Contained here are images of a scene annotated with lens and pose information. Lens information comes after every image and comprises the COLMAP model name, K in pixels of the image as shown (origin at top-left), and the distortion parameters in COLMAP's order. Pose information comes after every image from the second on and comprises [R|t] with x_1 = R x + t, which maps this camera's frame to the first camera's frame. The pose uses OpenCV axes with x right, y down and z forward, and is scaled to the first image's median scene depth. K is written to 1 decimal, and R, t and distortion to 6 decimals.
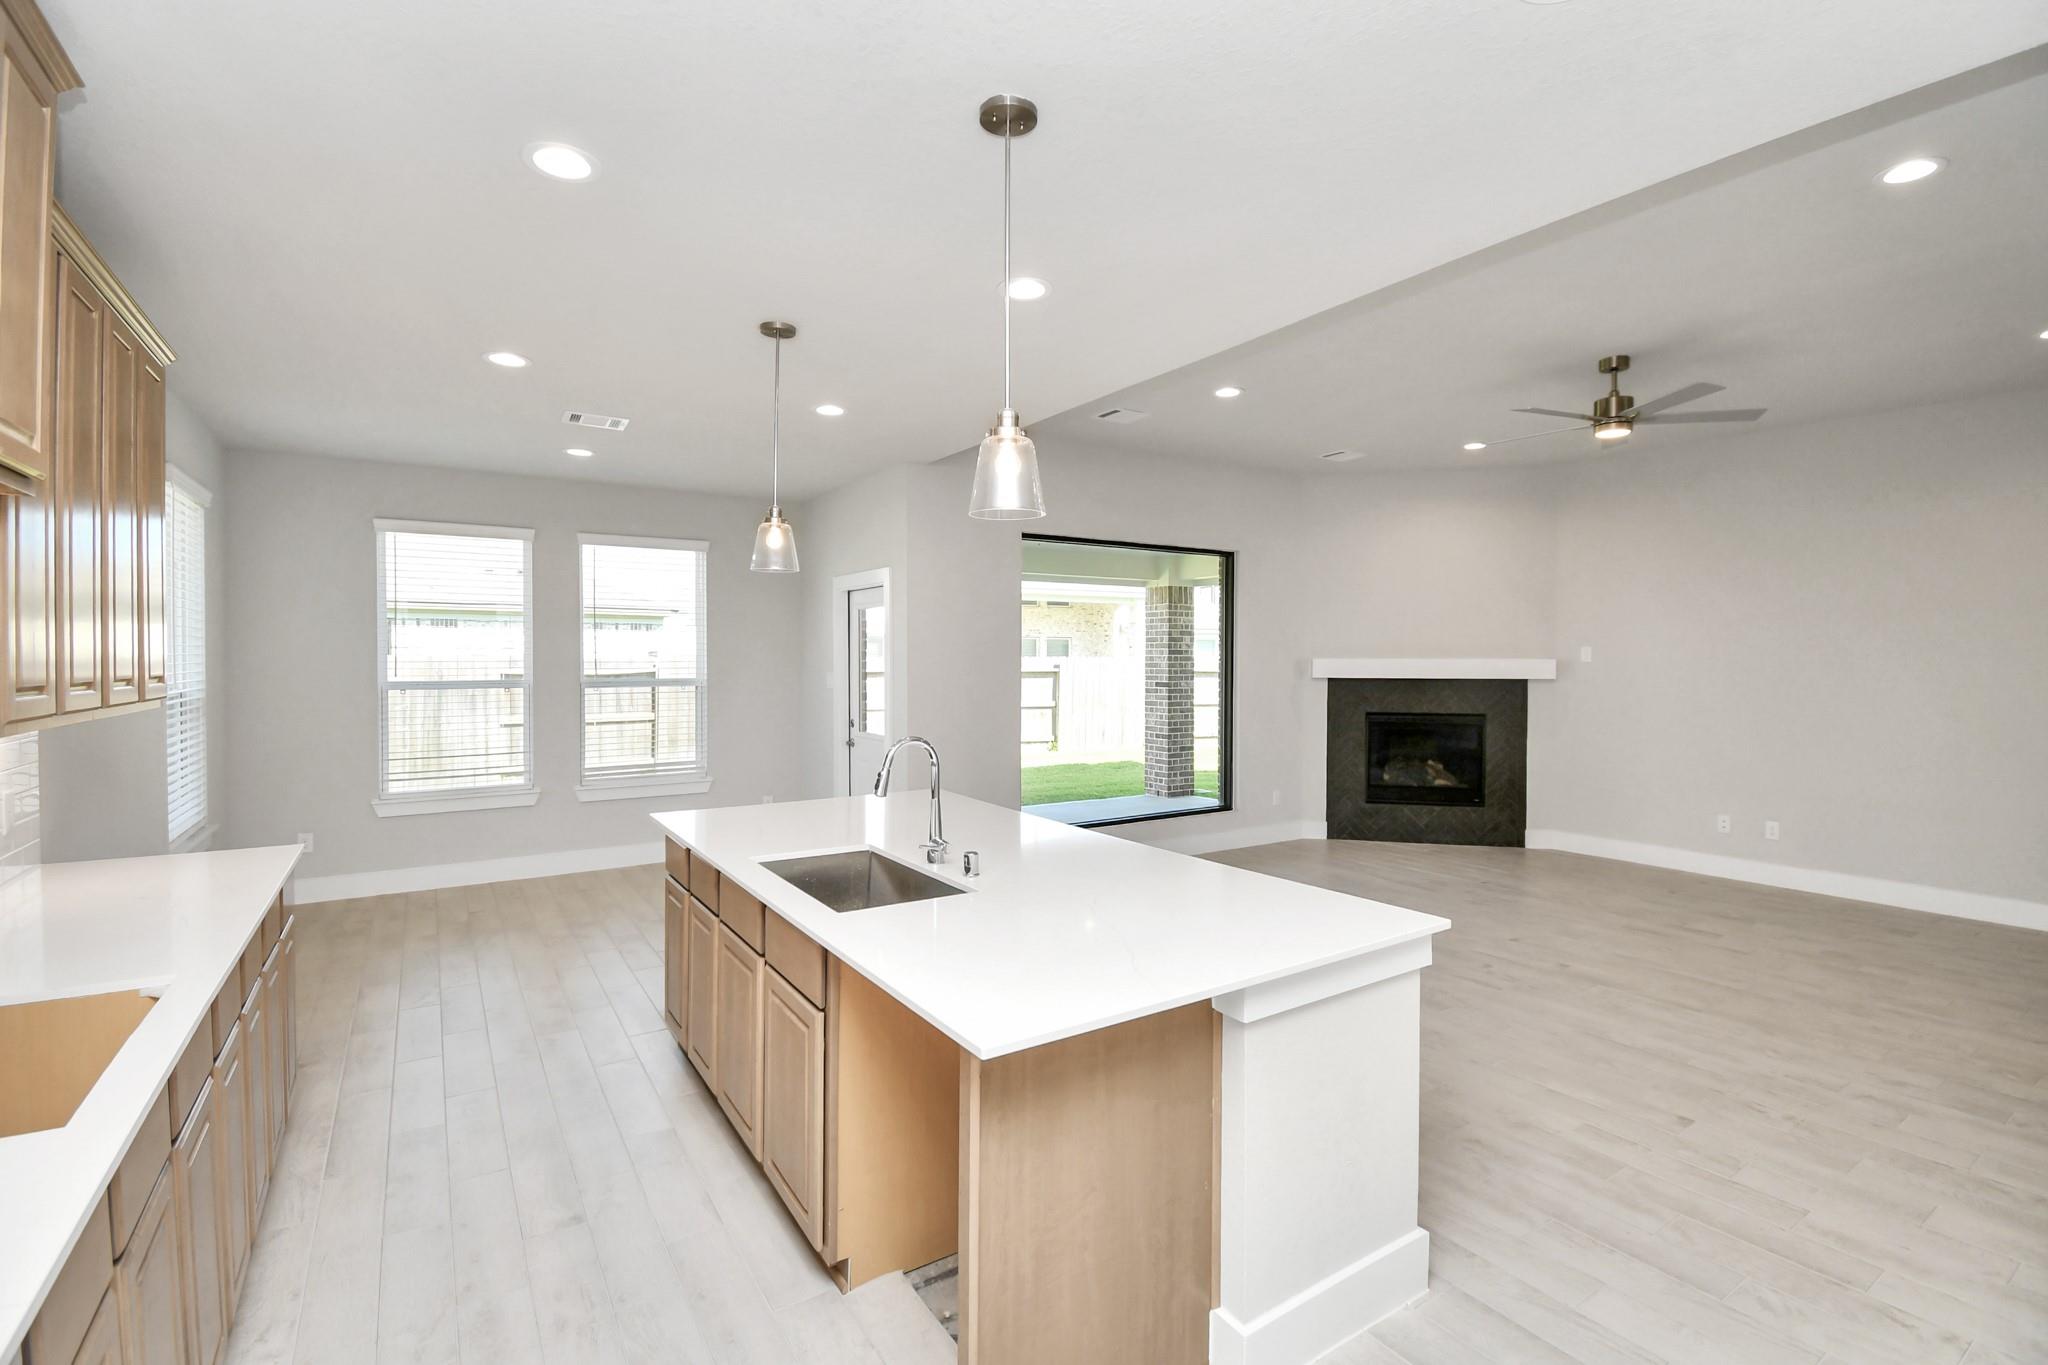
lens RADIAL K [[911.6, 0, 1020.3], [0, 911.6, 676.1], [0, 0, 1]] dist [0.024506, -0.027358]
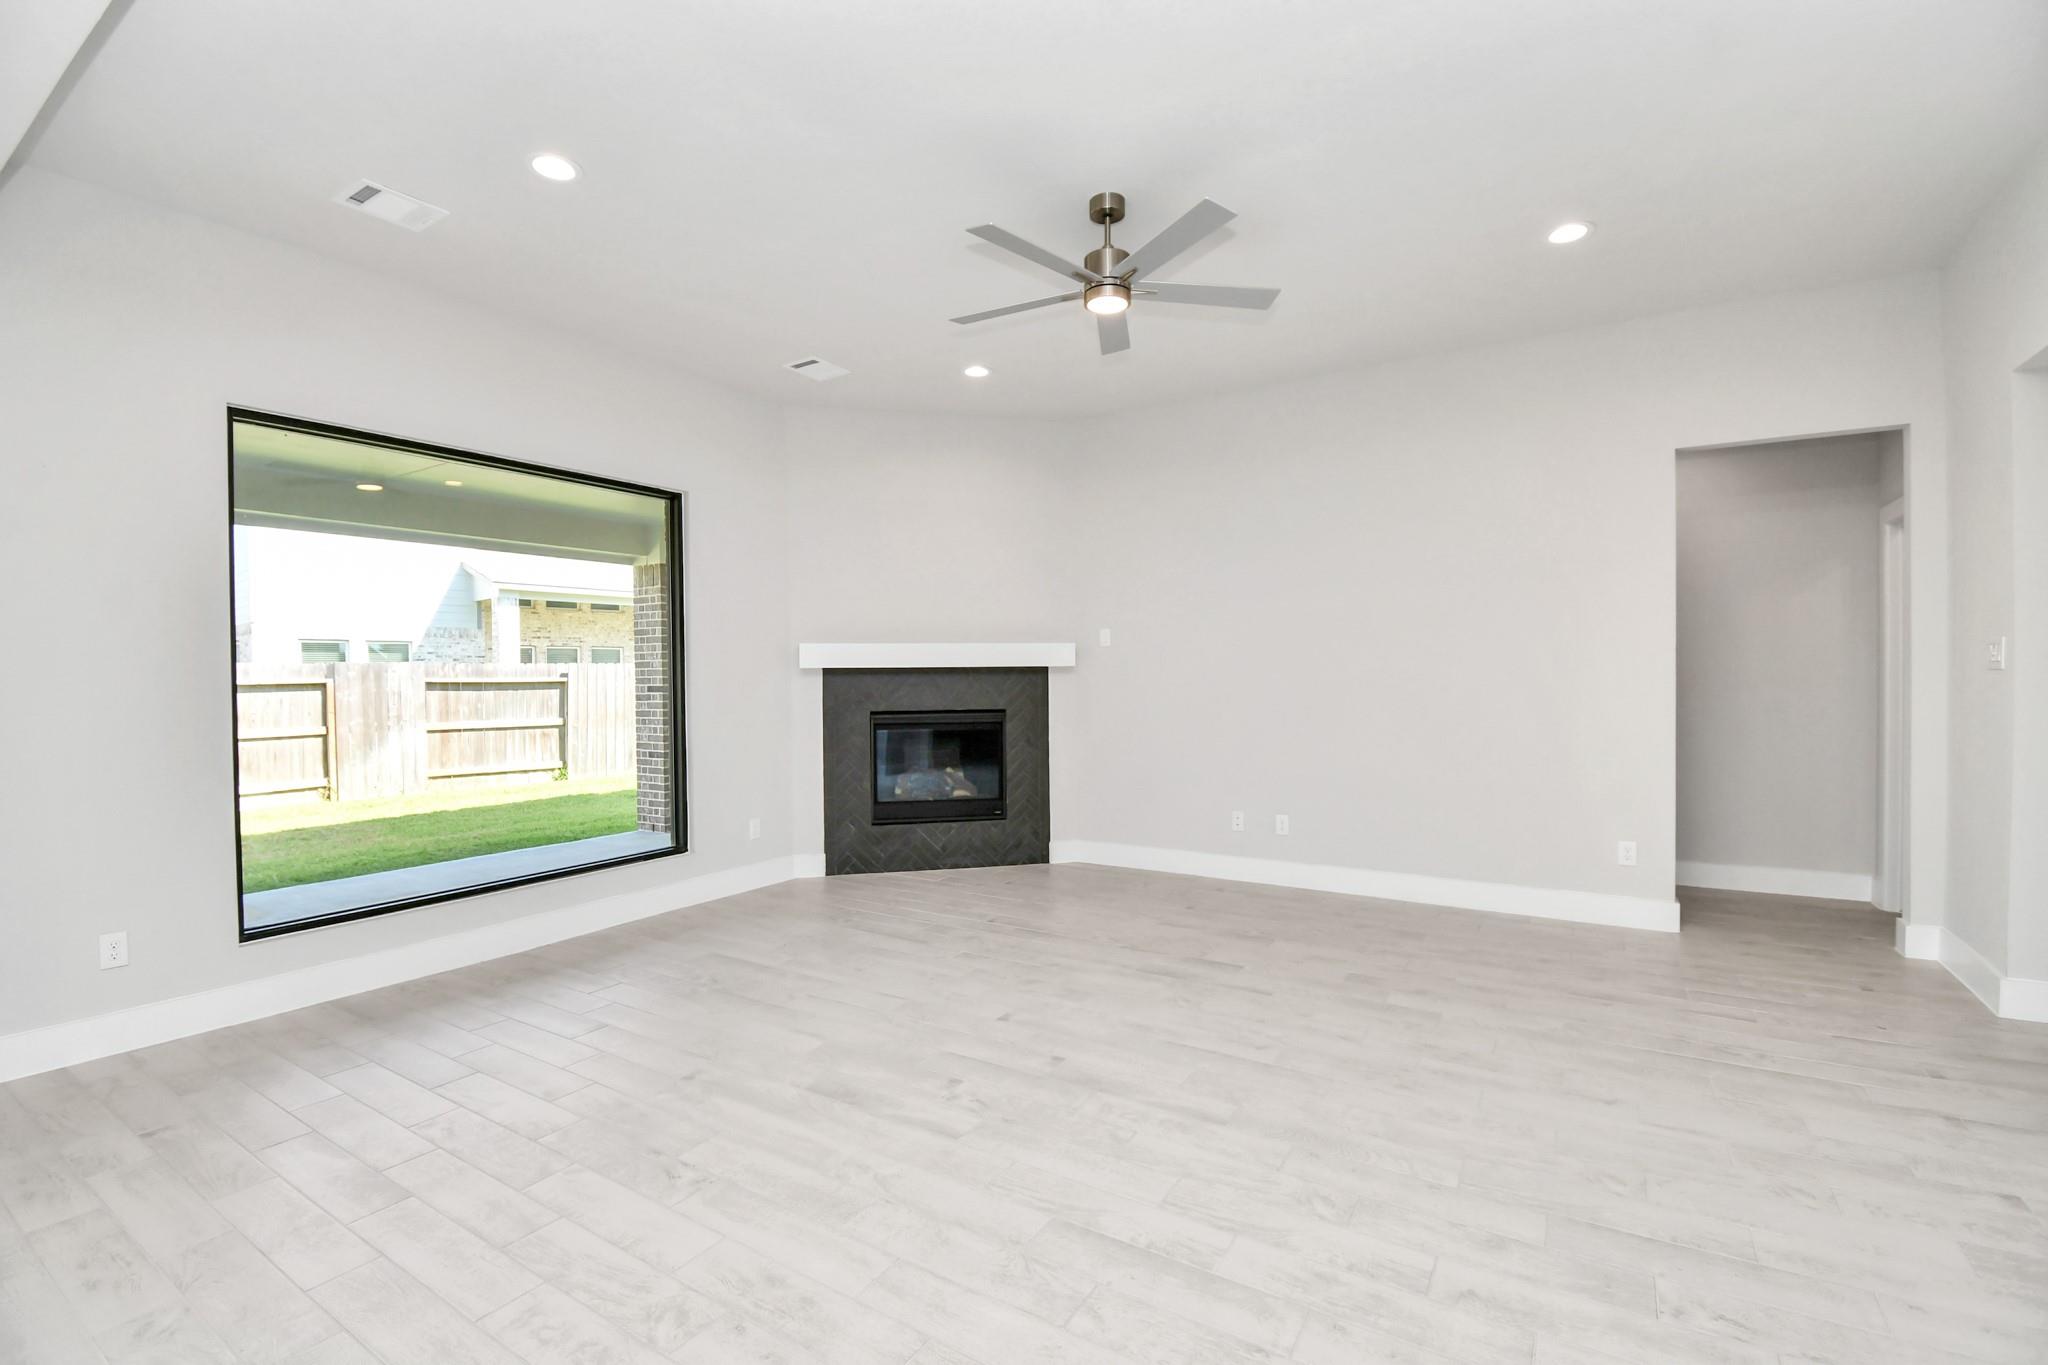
lens RADIAL K [[900.5, 0, 1023.7], [0, 900.5, 688.9], [0, 0, 1]] dist [0.016615, -0.025436]
pose [[0.908070, -0.018305, 0.418418, 0.178419], [0.020231, 0.999795, -0.000167, 0.023604], [-0.418329, 0.008617, 0.908255, 0.242105]]
